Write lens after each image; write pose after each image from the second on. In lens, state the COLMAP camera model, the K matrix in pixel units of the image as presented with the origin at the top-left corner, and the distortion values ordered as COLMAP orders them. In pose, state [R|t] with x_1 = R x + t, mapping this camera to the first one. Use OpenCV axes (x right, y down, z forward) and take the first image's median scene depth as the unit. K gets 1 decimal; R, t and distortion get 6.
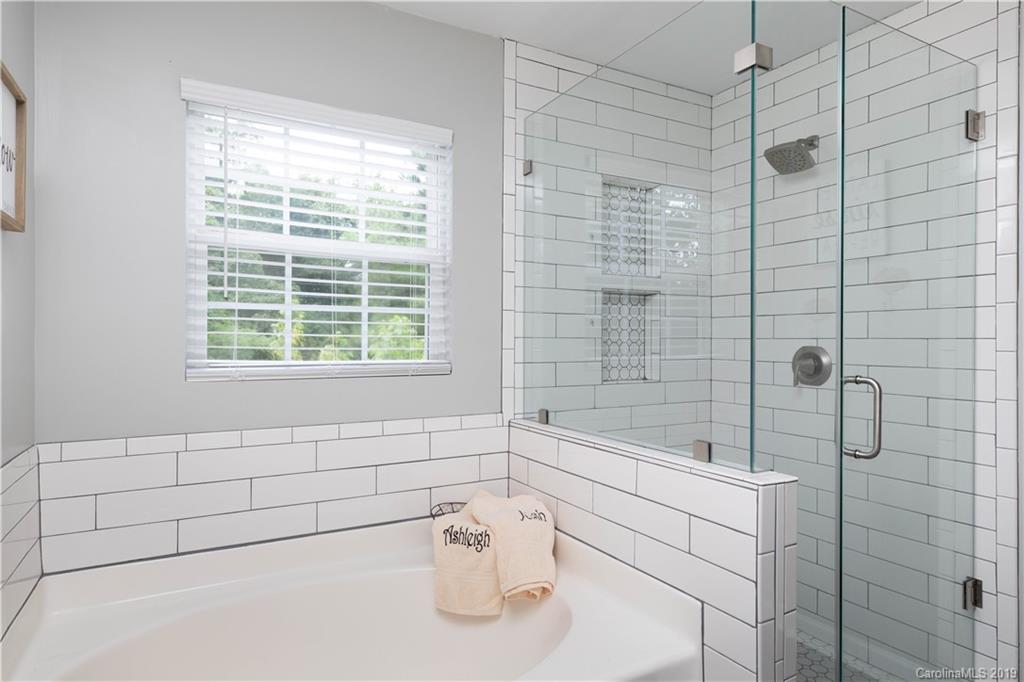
lens RADIAL K [[597.0, 0, 512.0], [0, 597.0, 341.0], [0, 0, 1]] dist [0.005544, 0.002239]
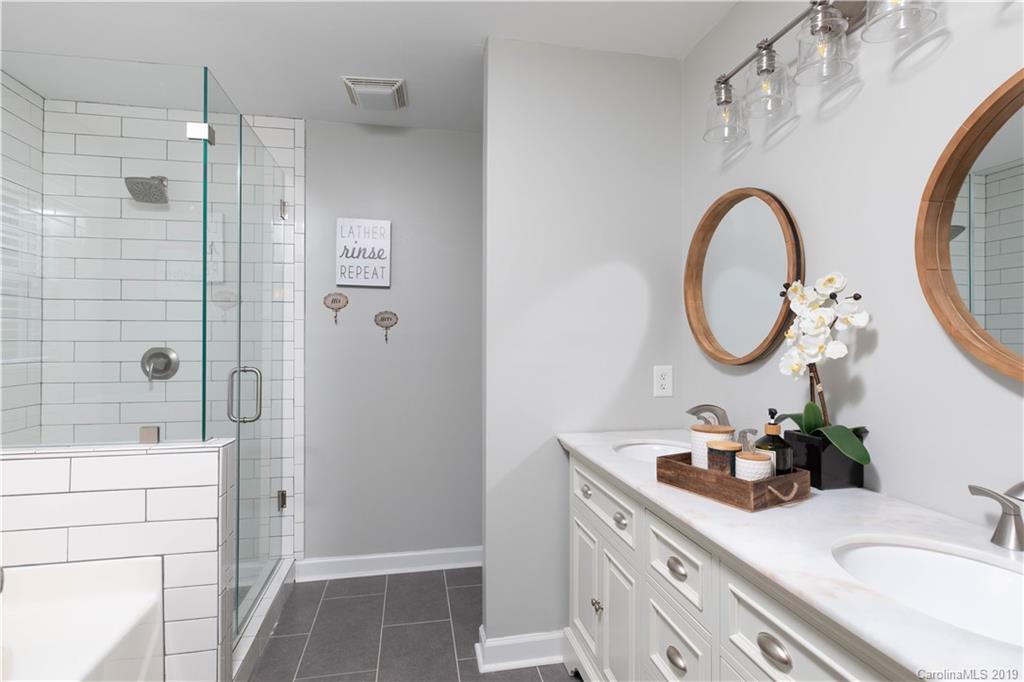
lens RADIAL K [[537.6, 0, 511.7], [0, 537.6, 336.9], [0, 0, 1]] dist [-0.002327, -0.000549]
pose [[0.295647, 0.006451, 0.955276, -0.430295], [0.004181, 0.999959, -0.008047, -0.001202], [-0.955288, 0.006373, 0.295608, -0.013334]]
